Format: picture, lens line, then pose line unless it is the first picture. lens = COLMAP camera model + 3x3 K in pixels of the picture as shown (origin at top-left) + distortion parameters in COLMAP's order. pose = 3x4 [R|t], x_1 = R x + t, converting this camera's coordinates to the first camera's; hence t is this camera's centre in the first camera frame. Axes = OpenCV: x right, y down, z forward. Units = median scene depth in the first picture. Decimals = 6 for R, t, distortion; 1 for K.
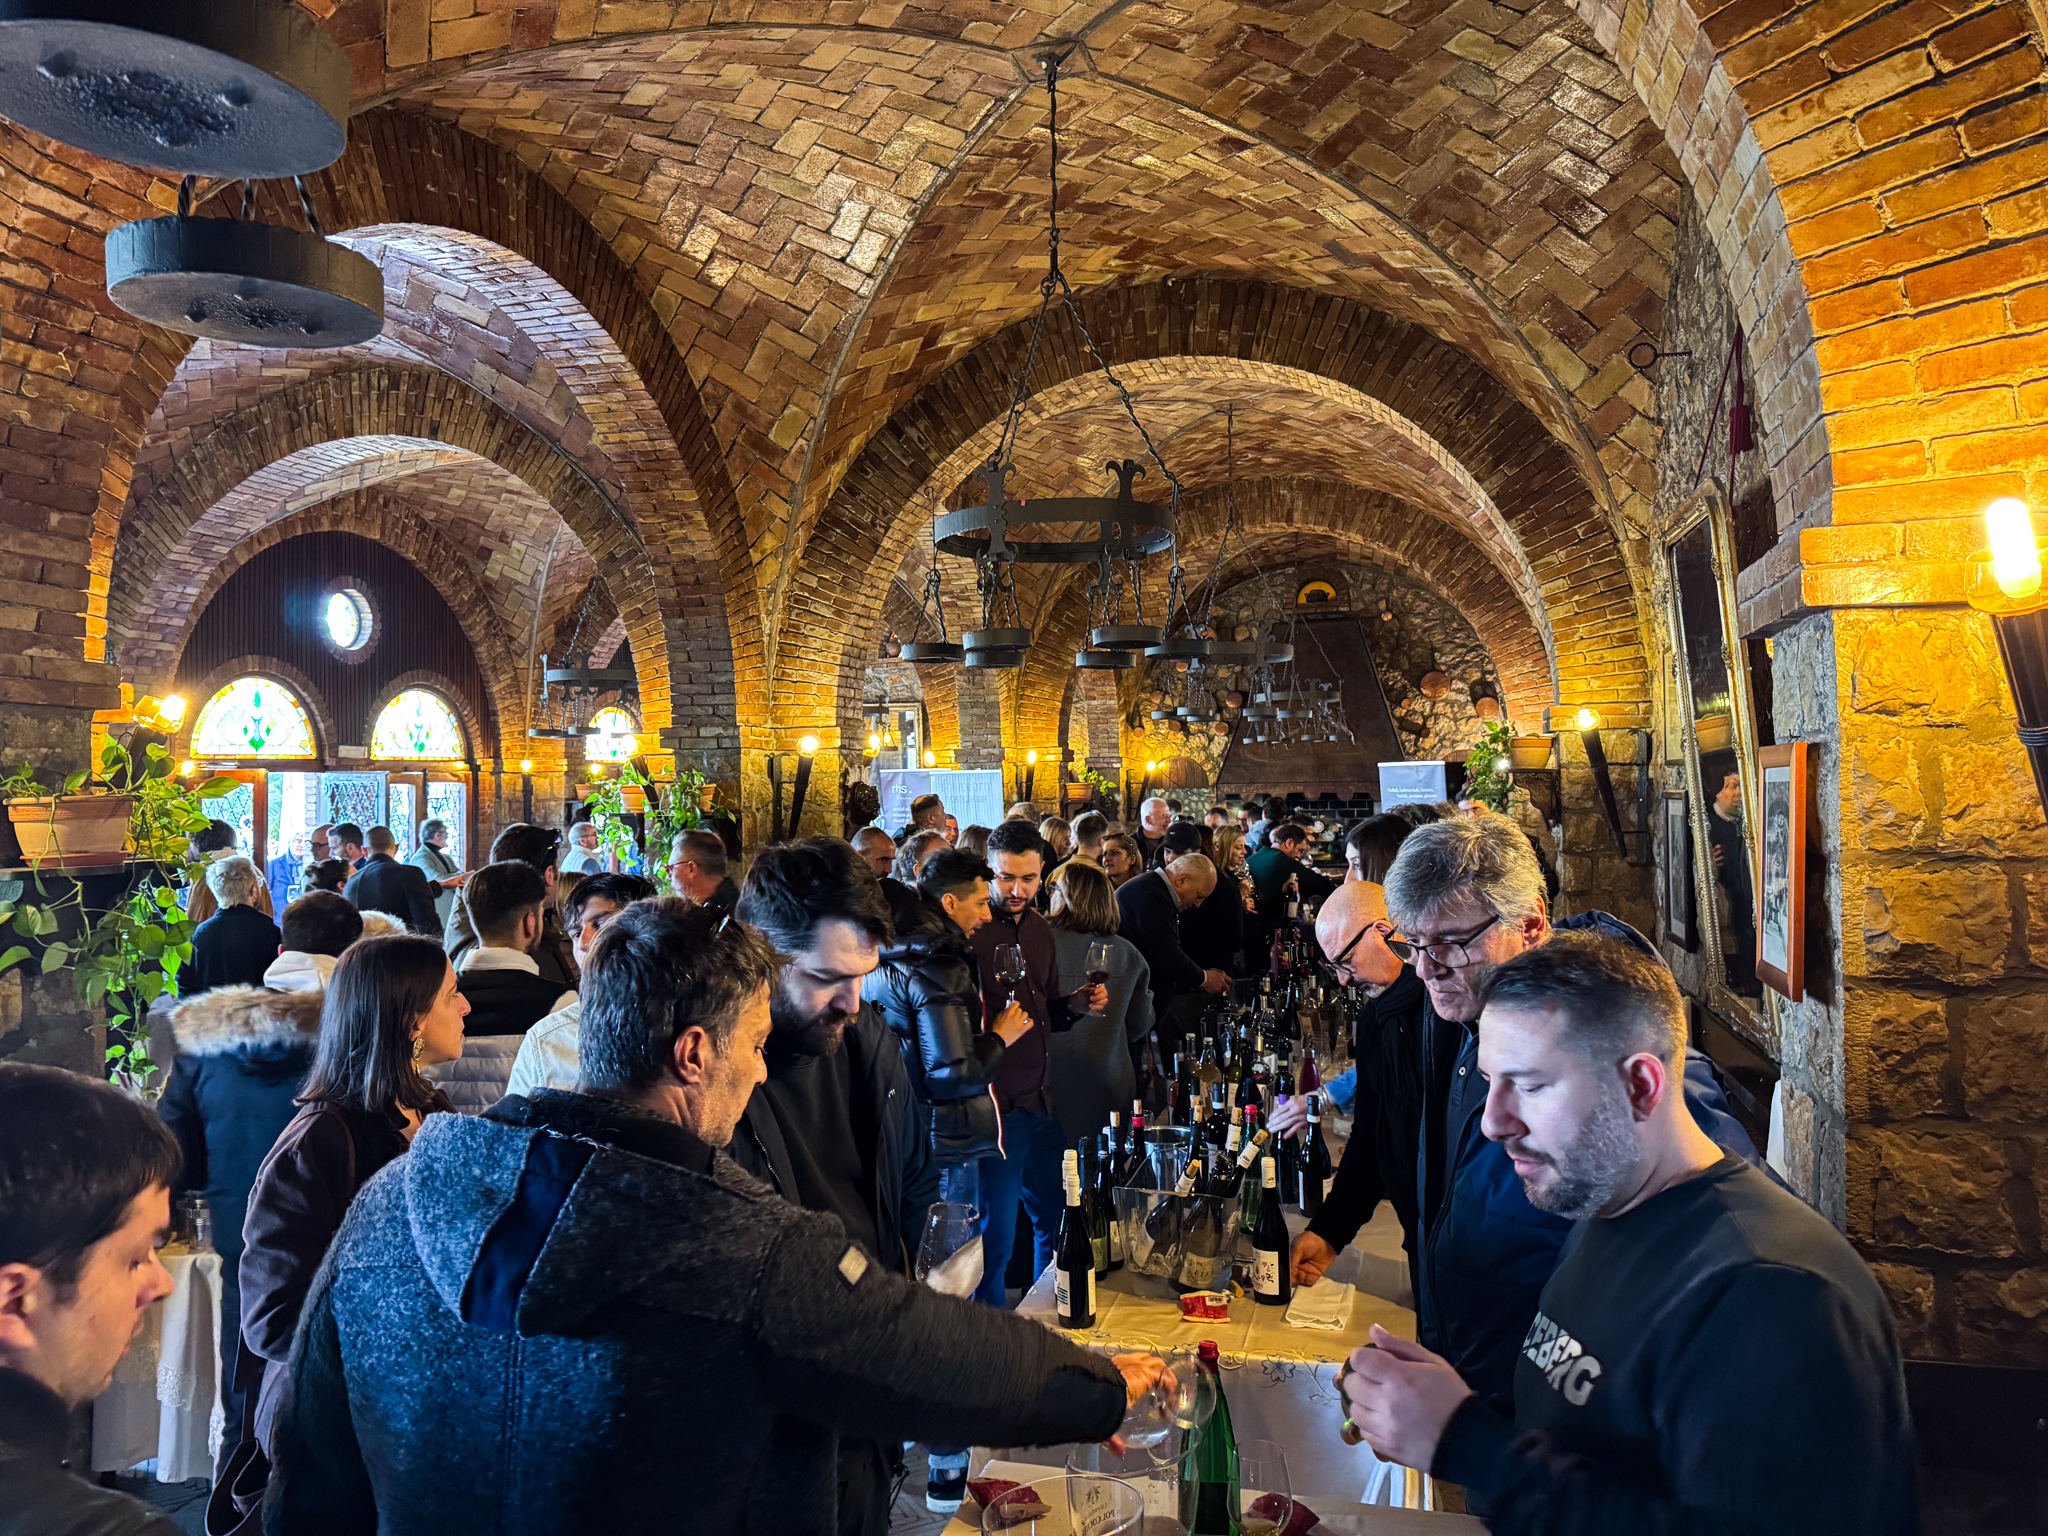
lens RADIAL K [[1546.8, 0, 1024.0], [0, 1546.8, 768.0], [0, 0, 1]] dist [0.035006, -0.034150]
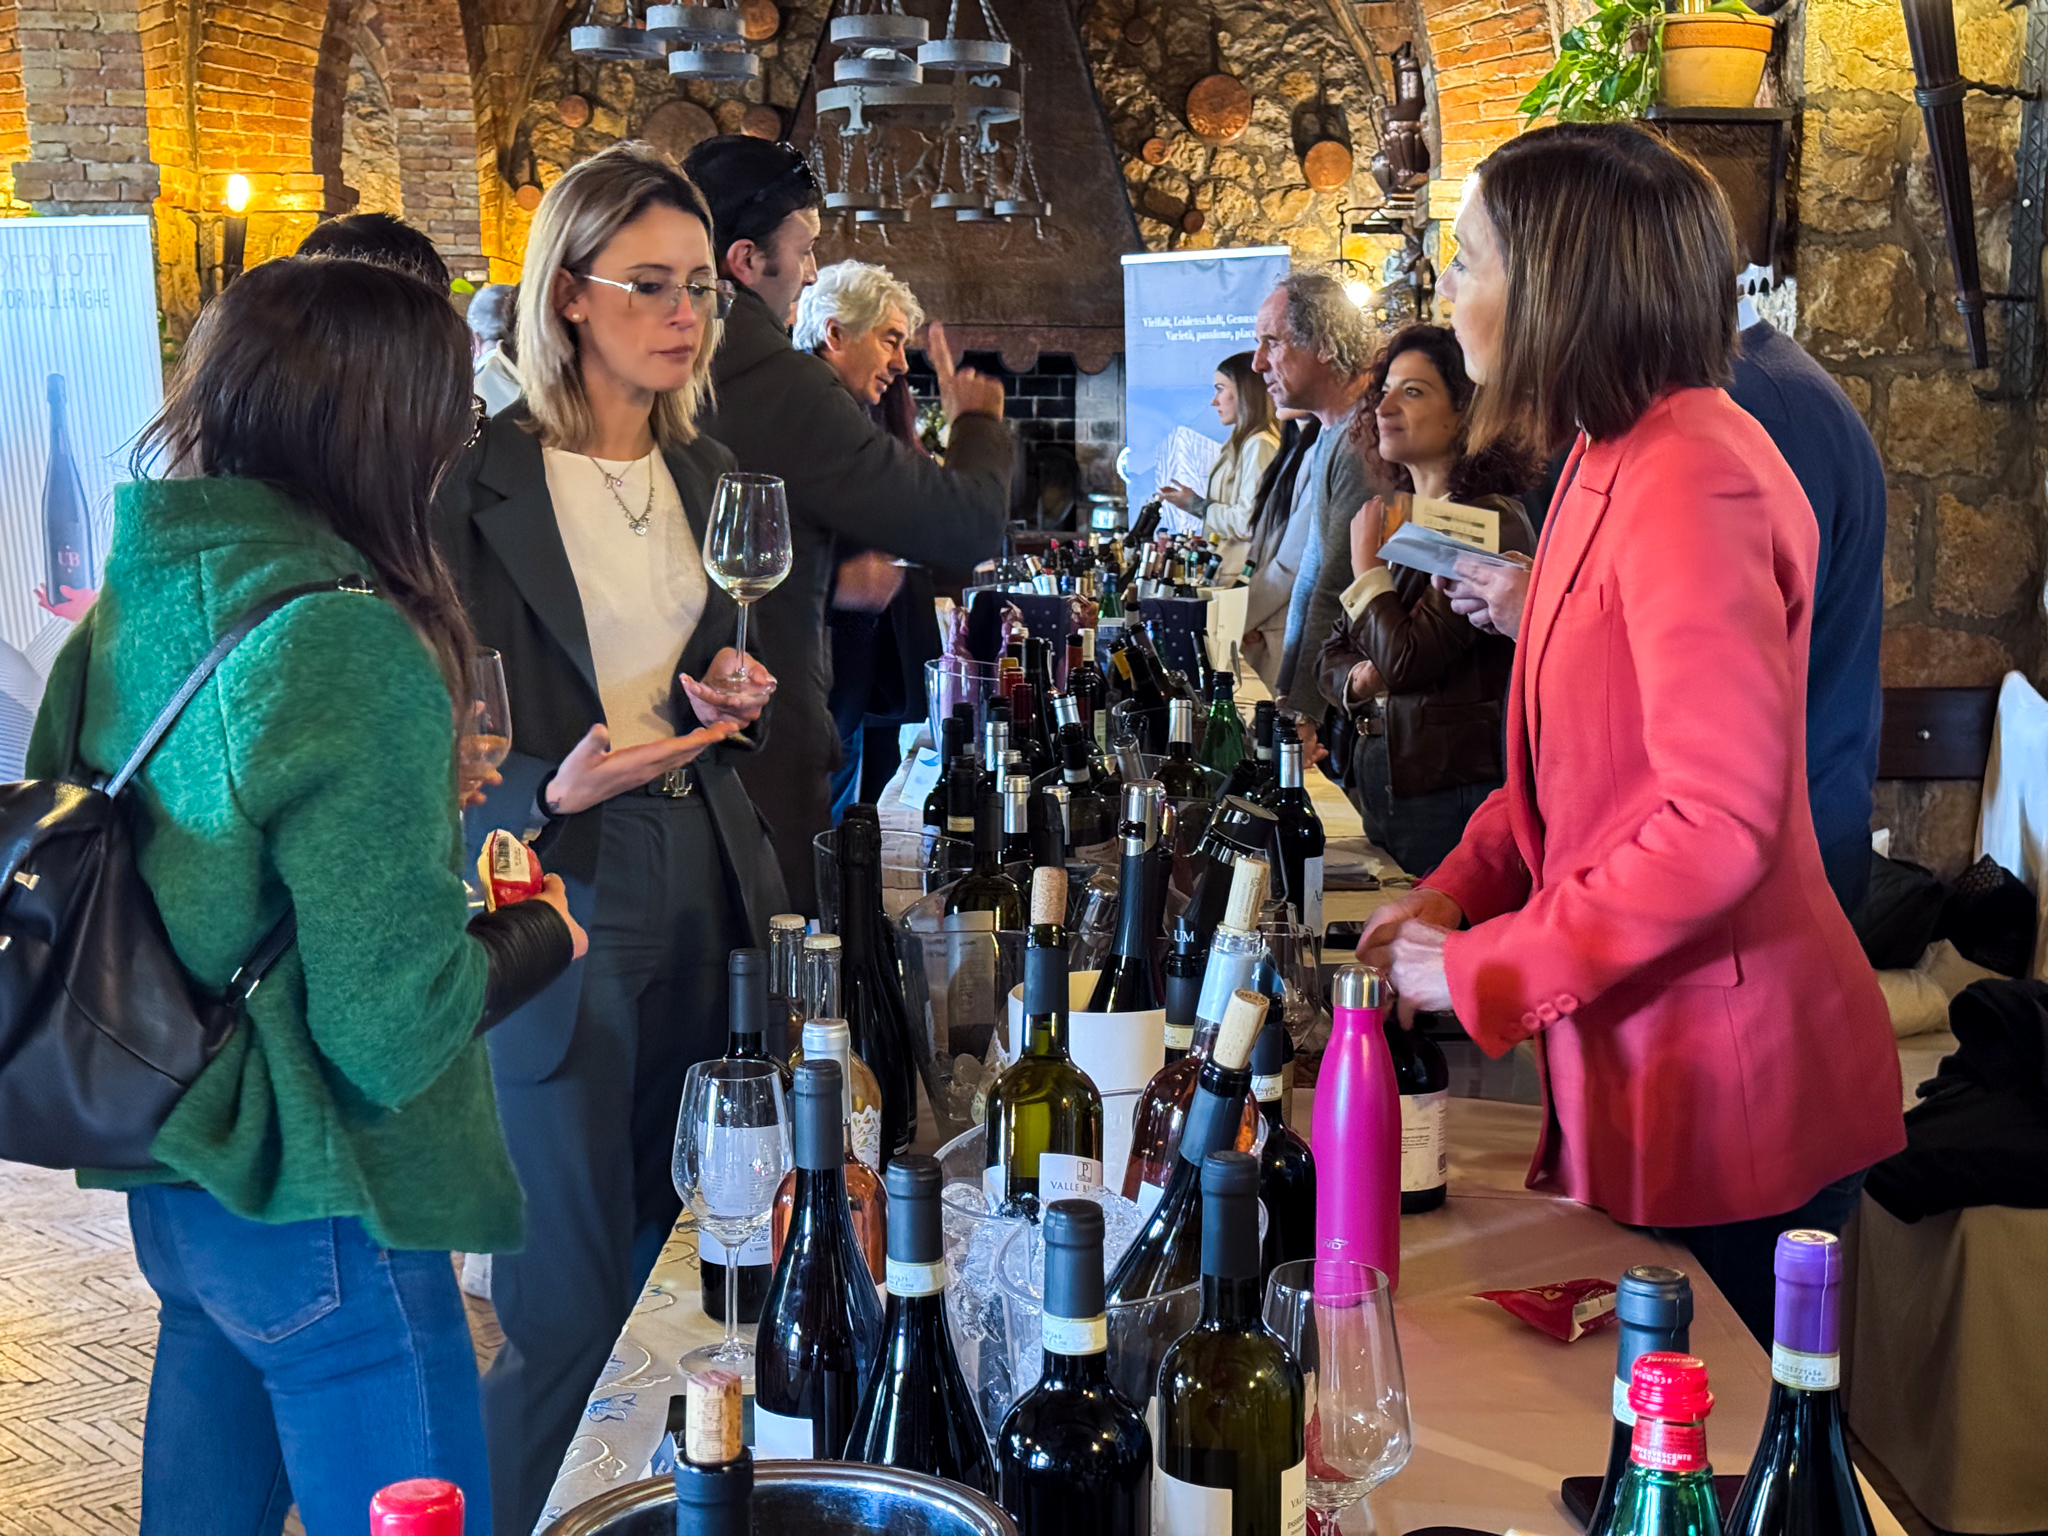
lens RADIAL K [[2811.0, 0, 1024.0], [0, 2811.0, 768.0], [0, 0, 1]] dist [-0.023973, -0.046542]
pose [[0.968780, -0.024622, 0.246698, 0.014237], [-0.004110, 0.993324, 0.115281, 0.039553], [-0.247889, -0.112695, 0.962211, 0.236792]]
